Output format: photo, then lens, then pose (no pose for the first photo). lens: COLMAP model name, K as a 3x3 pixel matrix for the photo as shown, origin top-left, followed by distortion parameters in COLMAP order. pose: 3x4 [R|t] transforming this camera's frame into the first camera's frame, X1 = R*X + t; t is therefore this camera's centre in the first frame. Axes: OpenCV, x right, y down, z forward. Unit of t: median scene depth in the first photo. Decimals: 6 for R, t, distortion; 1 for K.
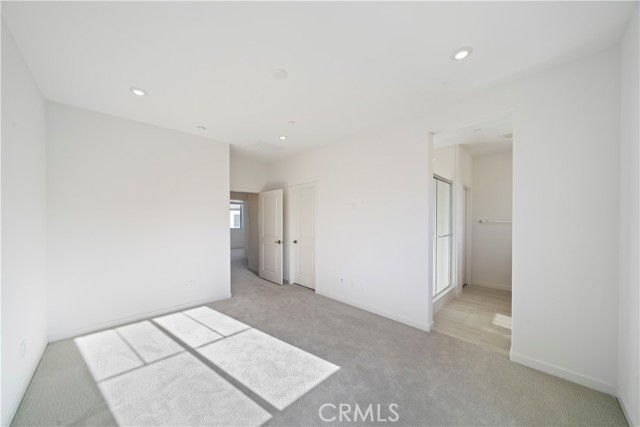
lens RADIAL K [[220.5, 0, 317.8], [0, 220.5, 216.0], [0, 0, 1]] dist [-0.014056, -0.000150]
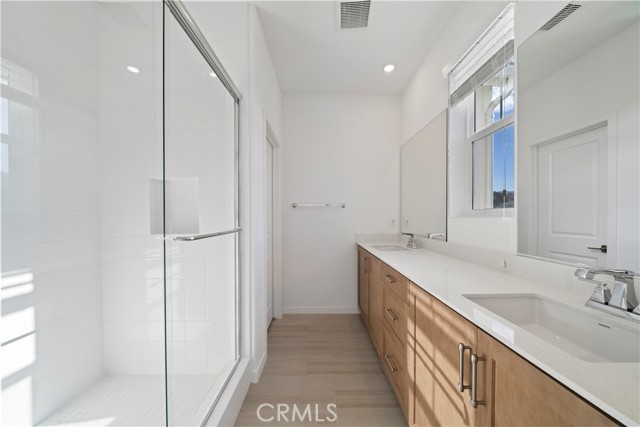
lens RADIAL K [[220.5, 0, 319.7], [0, 220.5, 217.7], [0, 0, 1]] dist [-0.014056, -0.000150]
pose [[0.698761, -0.009325, 0.715294, 0.393880], [0.012172, 0.999925, 0.001145, 0.059905], [-0.715252, 0.007906, 0.698822, 0.574192]]
